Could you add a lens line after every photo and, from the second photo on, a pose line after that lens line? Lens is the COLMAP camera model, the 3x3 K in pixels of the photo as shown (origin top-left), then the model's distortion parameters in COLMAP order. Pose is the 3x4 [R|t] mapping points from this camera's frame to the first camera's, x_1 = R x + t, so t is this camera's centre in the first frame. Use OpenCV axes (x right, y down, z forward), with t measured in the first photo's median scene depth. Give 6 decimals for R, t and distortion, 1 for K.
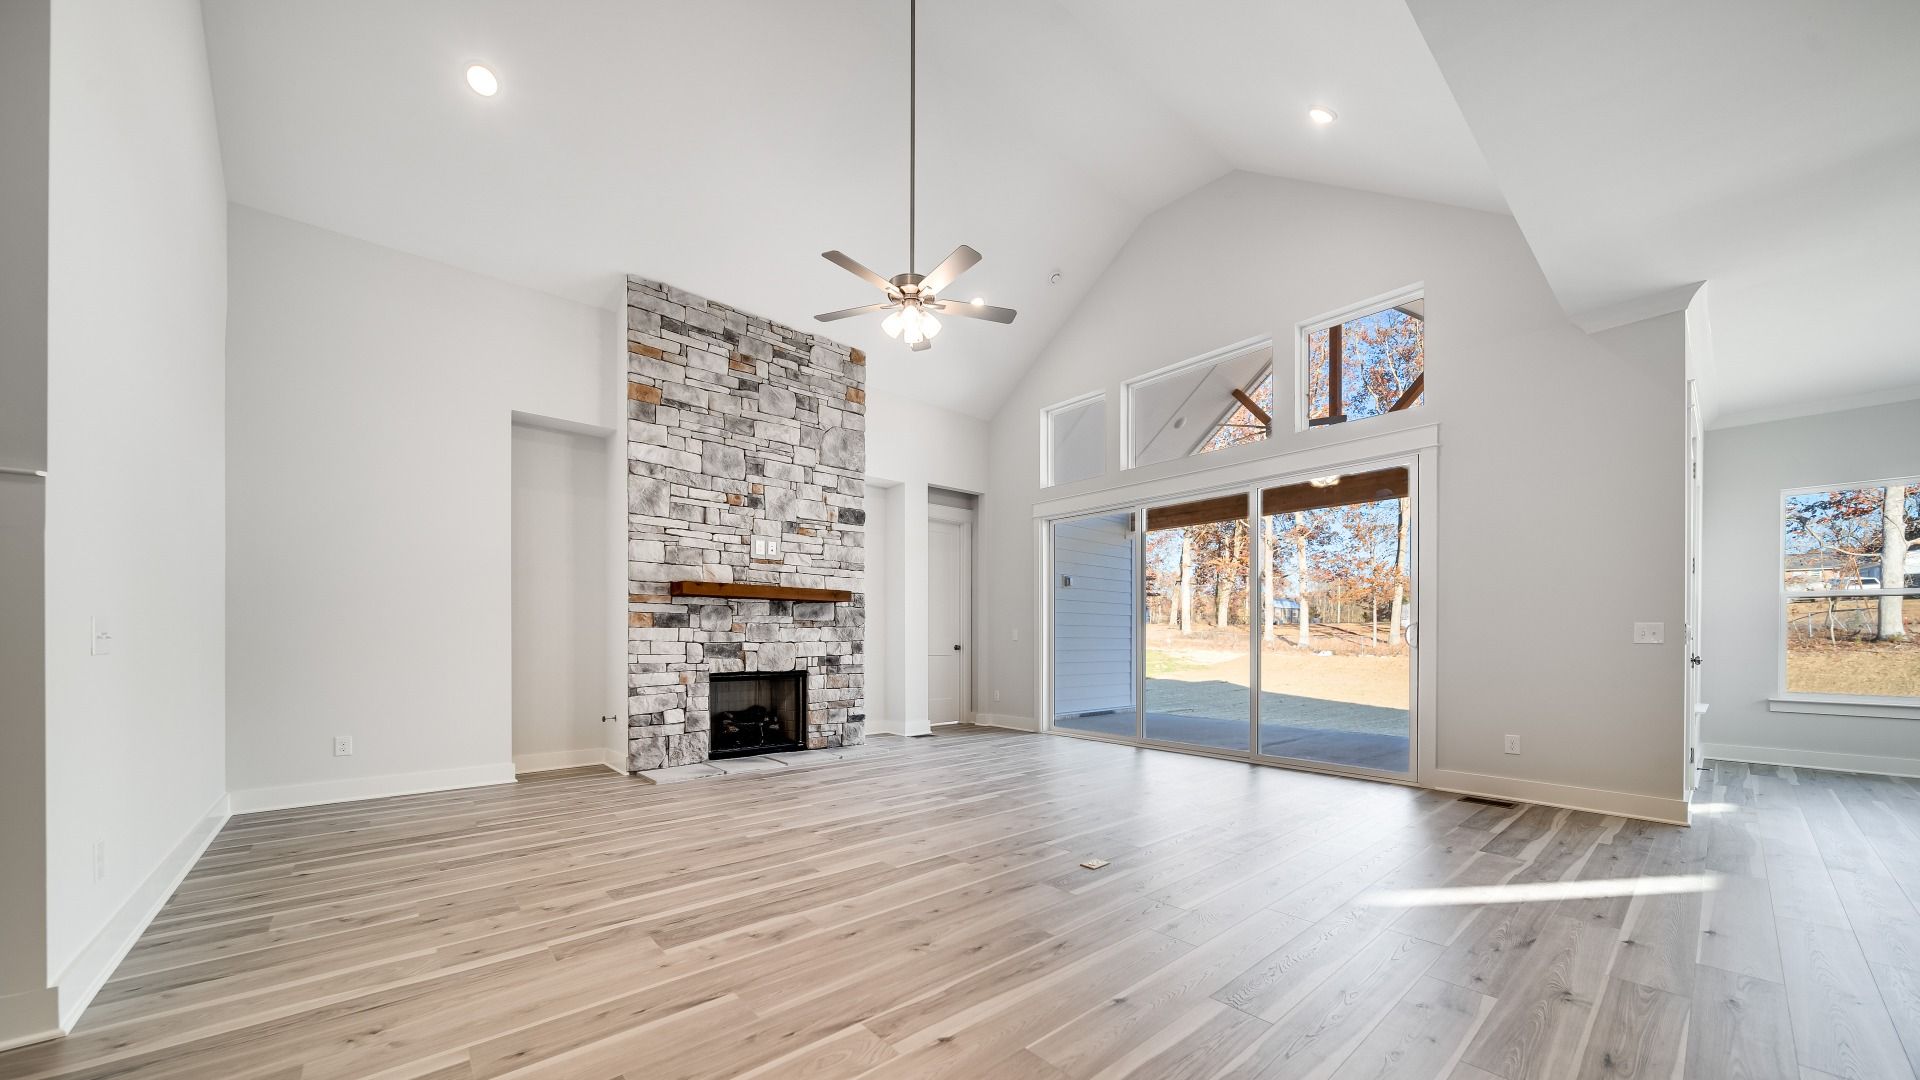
lens RADIAL K [[676.3, 0, 959.6], [0, 676.3, 641.6], [0, 0, 1]] dist [-0.000963, -0.000266]
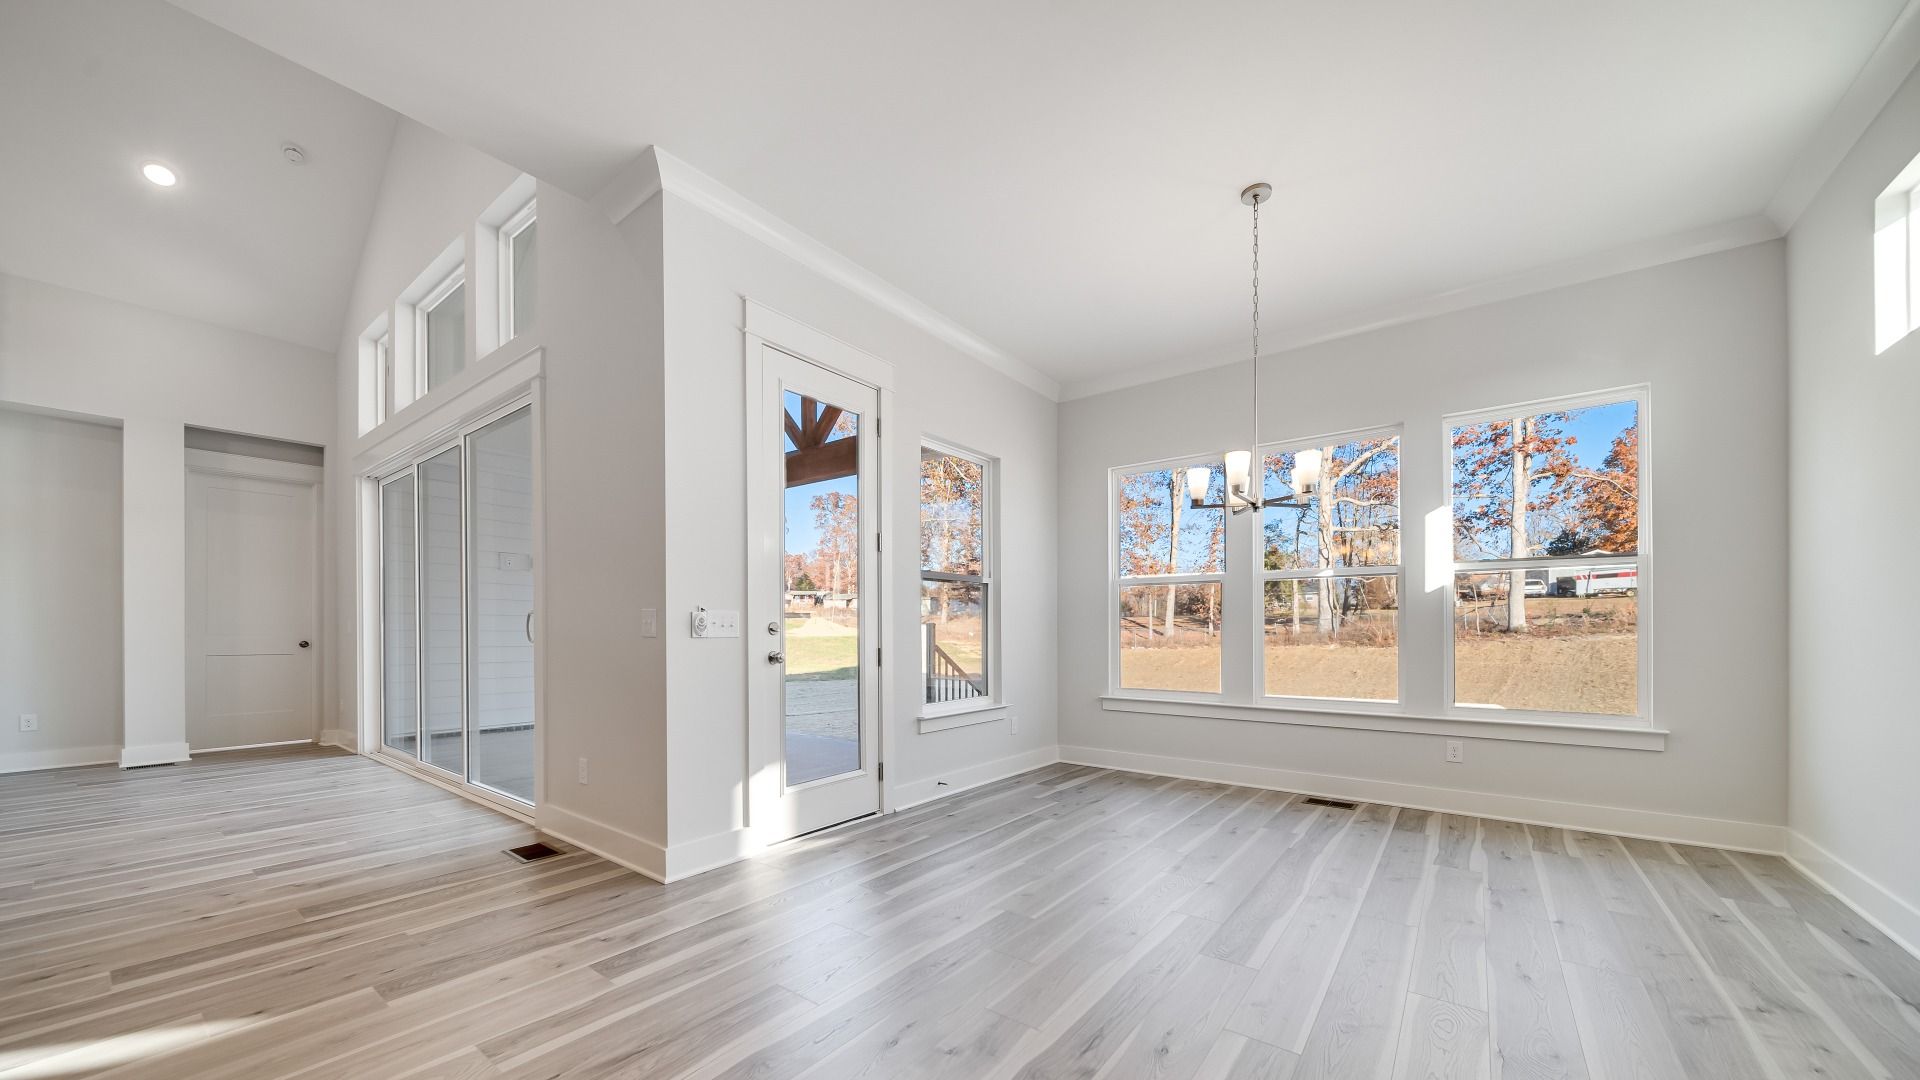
lens RADIAL K [[678.9, 0, 956.8], [0, 678.9, 632.1], [0, 0, 1]] dist [0.000133, -0.000030]
pose [[0.980313, -0.002953, 0.197429, 0.569050], [0.003959, 0.999981, -0.004699, 0.001156], [-0.197411, 0.005388, 0.980306, 0.093544]]
